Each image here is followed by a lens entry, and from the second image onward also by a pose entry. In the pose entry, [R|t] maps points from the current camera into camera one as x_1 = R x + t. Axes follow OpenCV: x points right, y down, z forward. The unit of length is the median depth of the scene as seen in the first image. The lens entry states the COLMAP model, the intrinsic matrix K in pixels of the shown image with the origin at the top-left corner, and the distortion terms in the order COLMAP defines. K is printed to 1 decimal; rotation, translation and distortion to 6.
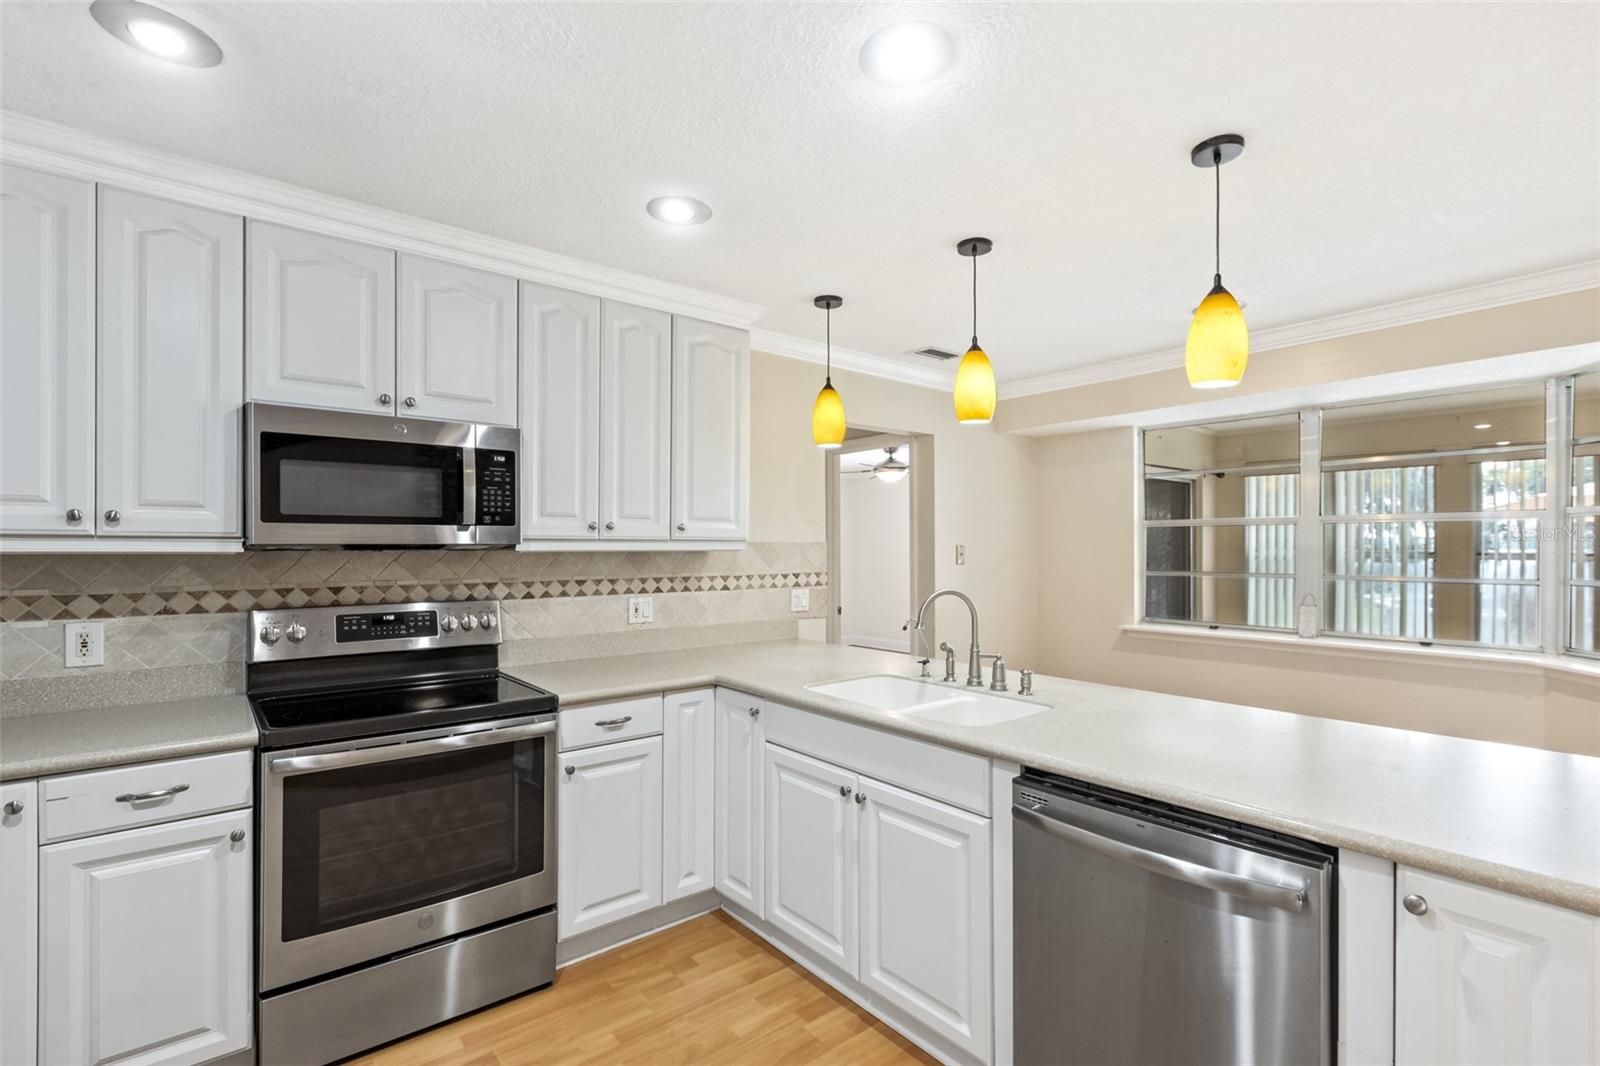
lens RADIAL K [[723.7, 0, 811.2], [0, 723.7, 539.7], [0, 0, 1]] dist [-0.002754, 0.000304]
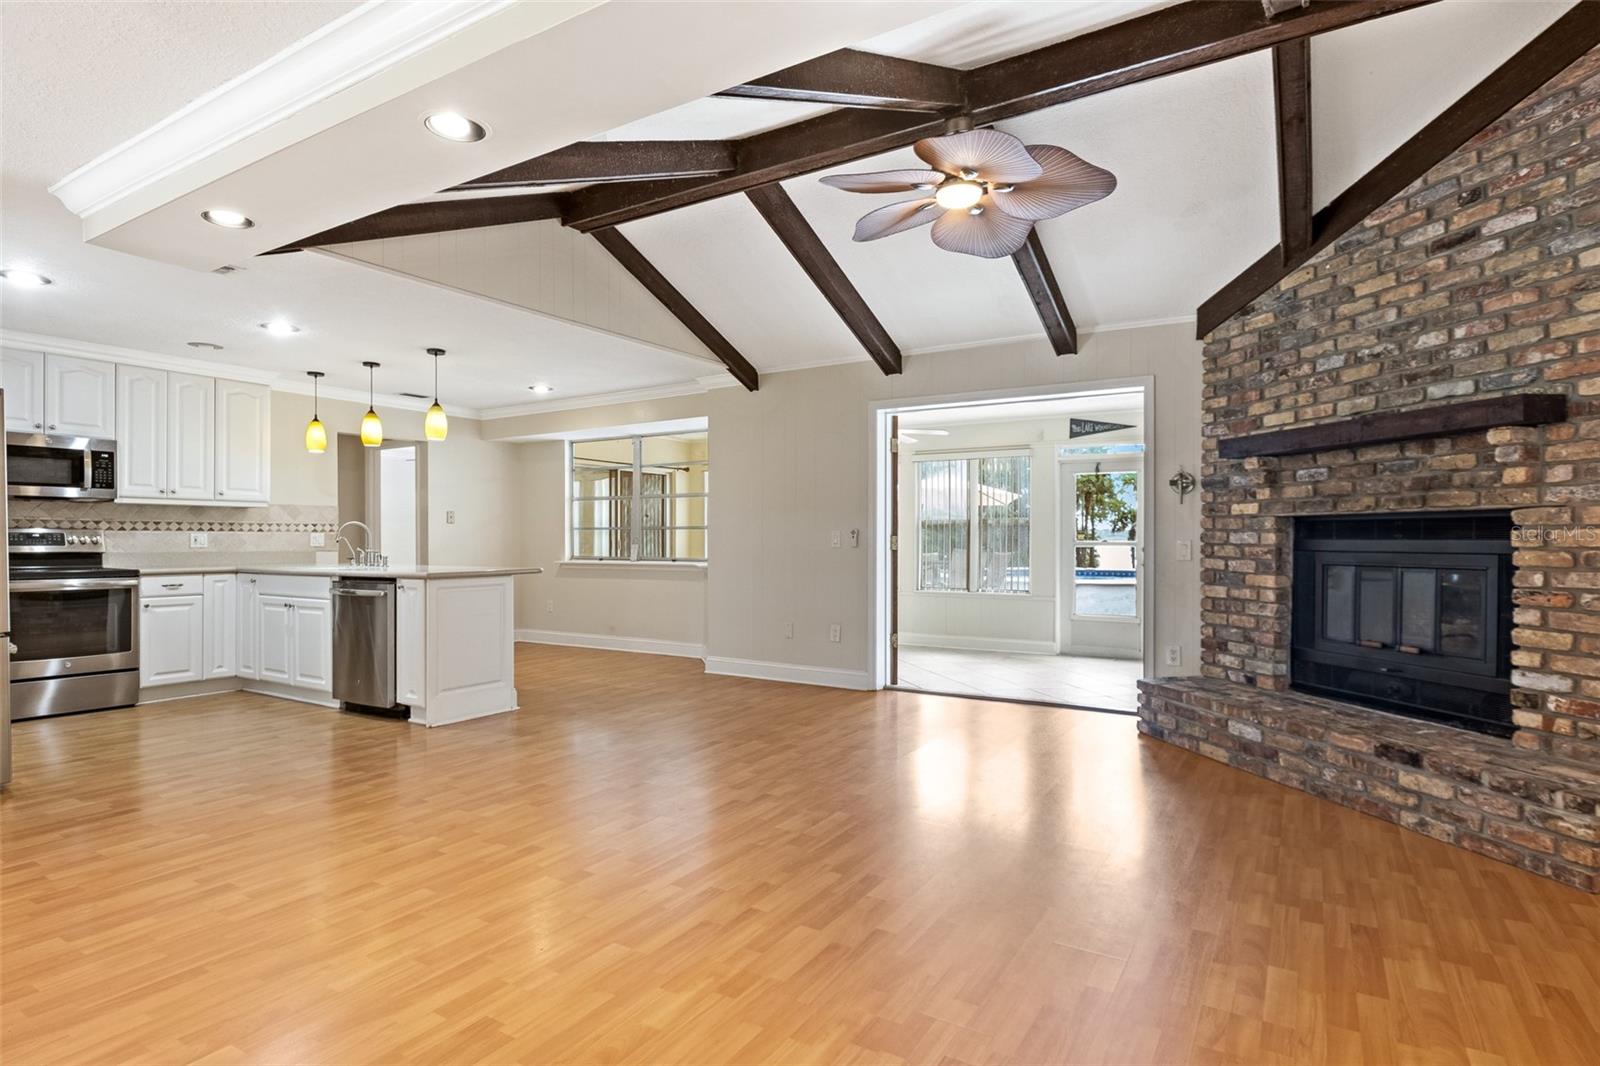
lens RADIAL K [[842.1, 0, 828.9], [0, 842.1, 541.0], [0, 0, 1]] dist [-0.005064, -0.001969]
pose [[0.945837, 0.000996, 0.324640, 0.653095], [-0.003689, 0.999964, 0.007679, 0.091493], [-0.324621, -0.008460, 0.945806, -1.692252]]
